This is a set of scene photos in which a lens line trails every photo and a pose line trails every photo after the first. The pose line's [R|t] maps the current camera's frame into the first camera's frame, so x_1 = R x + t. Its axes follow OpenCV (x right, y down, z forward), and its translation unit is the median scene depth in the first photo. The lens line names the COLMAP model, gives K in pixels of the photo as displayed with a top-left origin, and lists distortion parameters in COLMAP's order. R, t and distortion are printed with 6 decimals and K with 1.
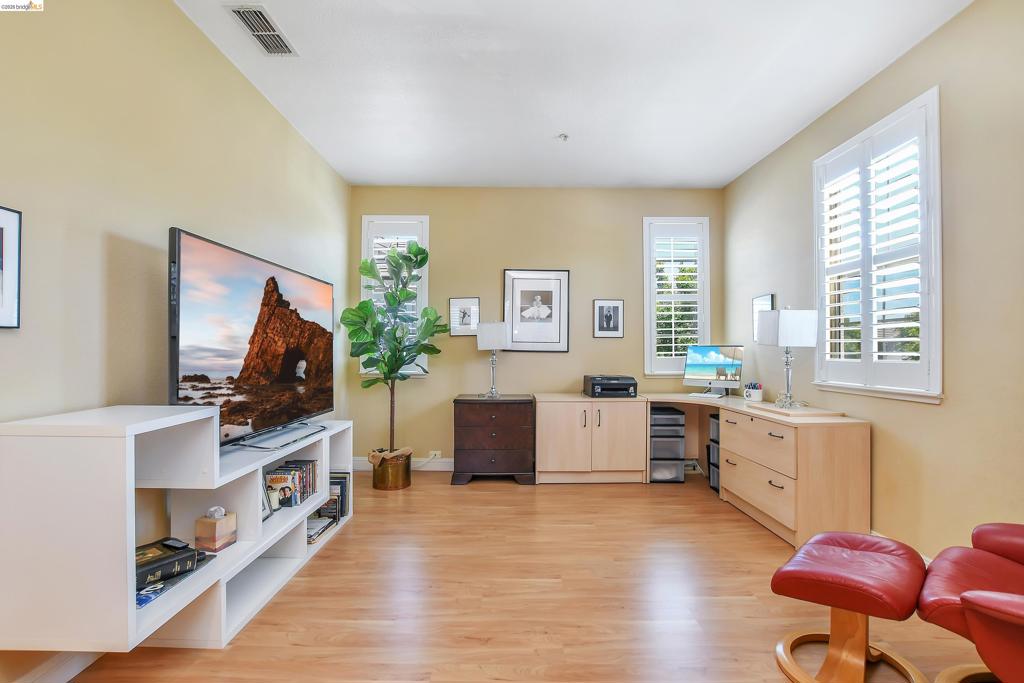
lens RADIAL K [[475.3, 0, 499.3], [0, 475.3, 345.2], [0, 0, 1]] dist [-0.028765, 0.000975]
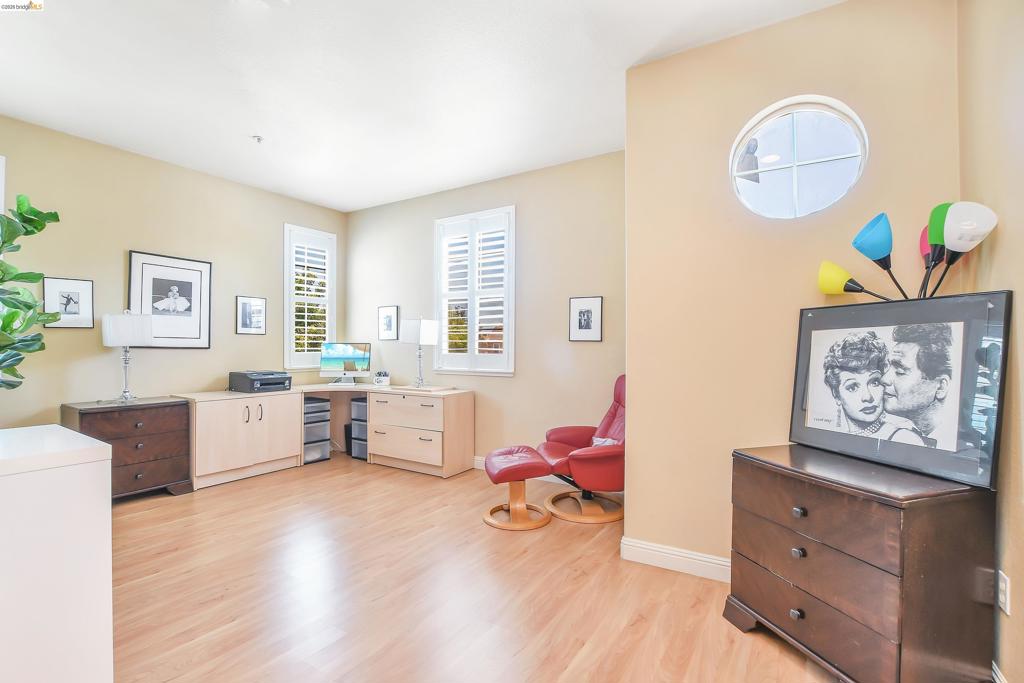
lens RADIAL K [[475.3, 0, 499.3], [0, 475.3, 345.2], [0, 0, 1]] dist [-0.028765, 0.000975]
pose [[0.548829, 0.002673, 0.835931, -0.359740], [-0.011207, 0.999929, 0.004161, -0.003080], [-0.835860, -0.011652, 0.548819, -0.000725]]
